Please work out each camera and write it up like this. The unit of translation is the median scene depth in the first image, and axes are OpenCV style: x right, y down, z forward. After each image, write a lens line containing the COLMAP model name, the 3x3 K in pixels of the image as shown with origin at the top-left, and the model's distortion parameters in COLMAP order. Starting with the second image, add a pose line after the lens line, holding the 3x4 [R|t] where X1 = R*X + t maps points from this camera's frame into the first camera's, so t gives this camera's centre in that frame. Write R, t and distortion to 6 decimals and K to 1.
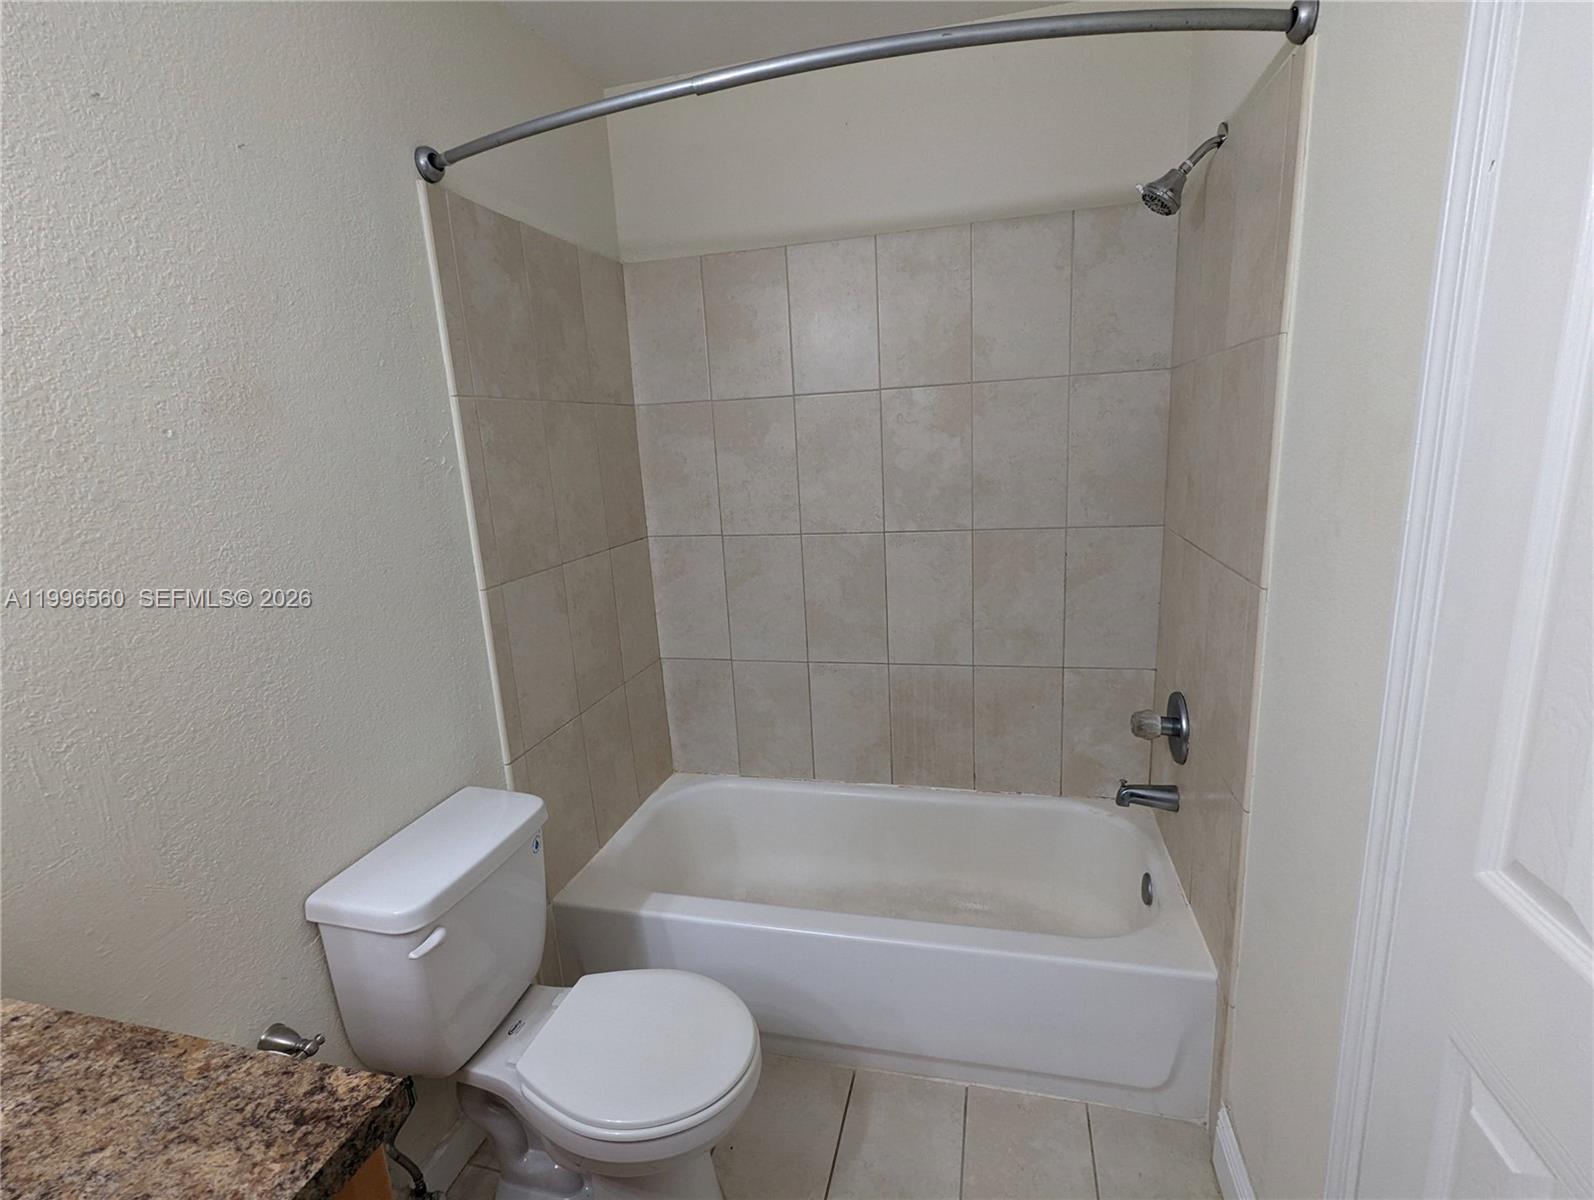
lens RADIAL K [[754.0, 0, 797.6], [0, 754.0, 603.7], [0, 0, 1]] dist [-0.000366, 0.000306]
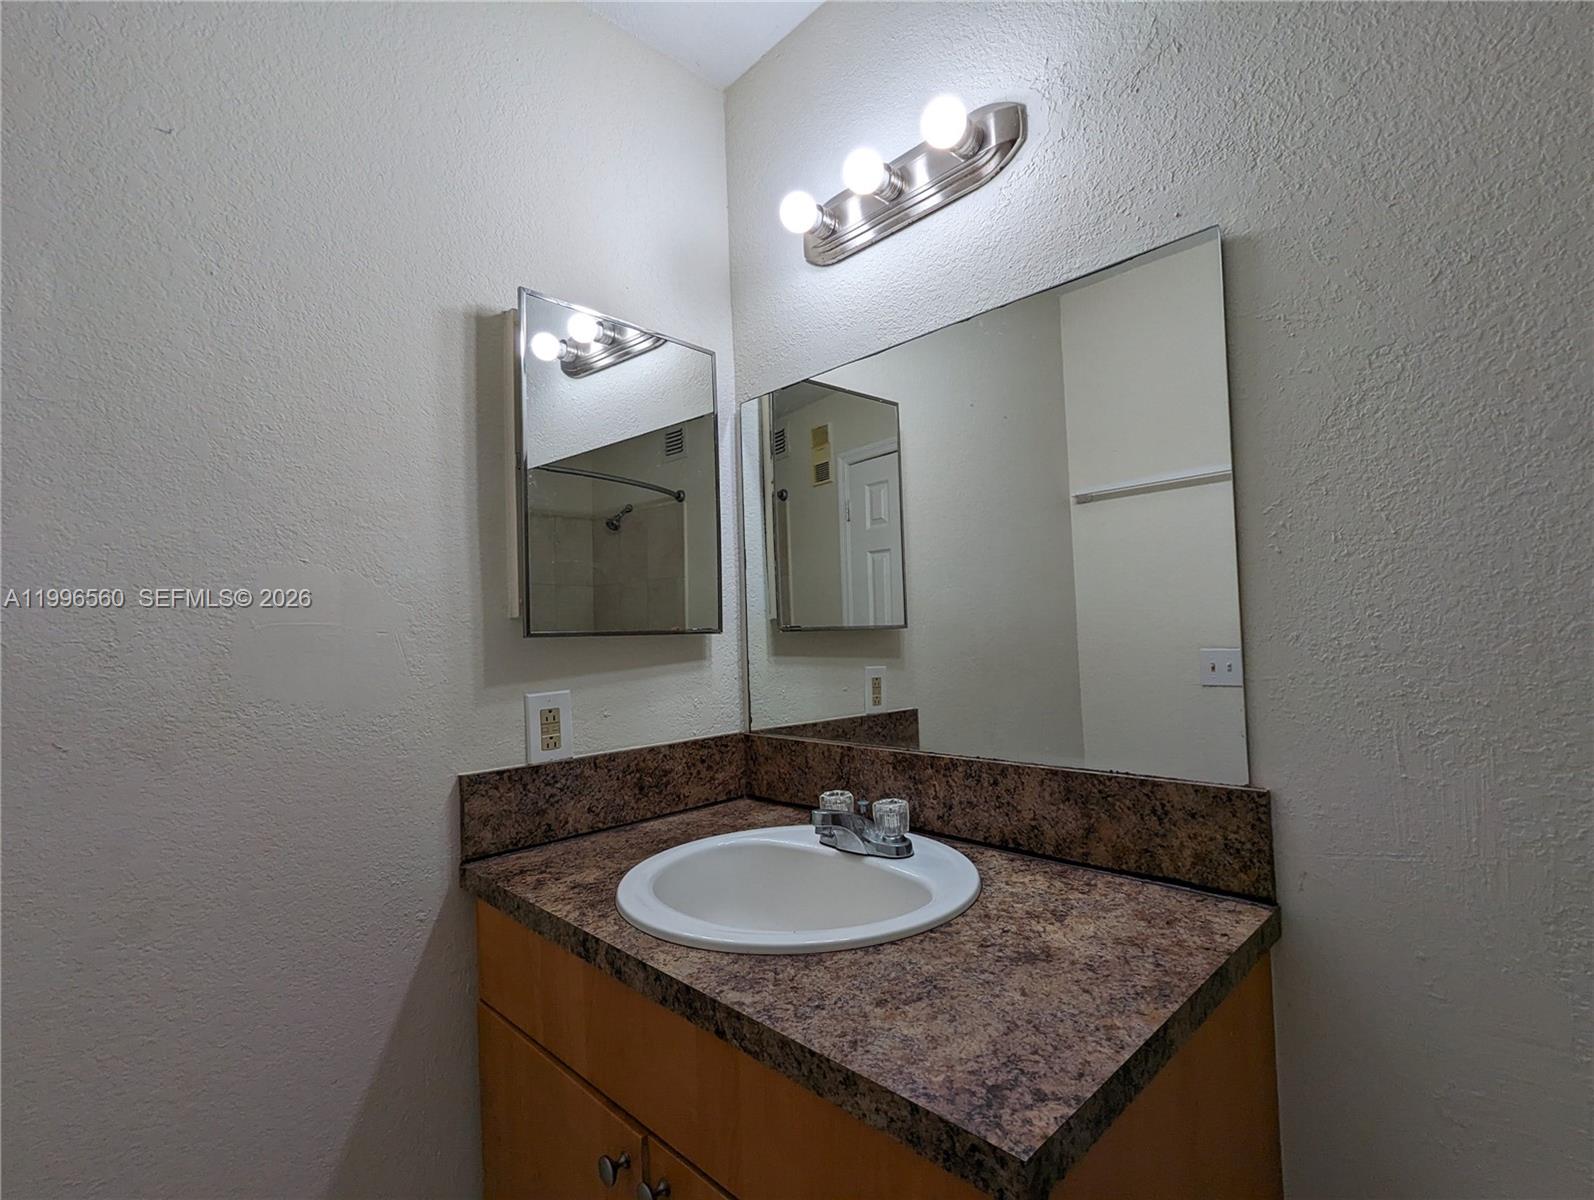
lens RADIAL K [[754.0, 0, 796.2], [0, 754.0, 602.5], [0, 0, 1]] dist [-0.000366, 0.000306]
pose [[-0.521520, 0.040571, -0.852274, 0.140261], [-0.119498, 0.985551, 0.120039, 0.029178], [0.844829, 0.164448, -0.509137, 0.817495]]
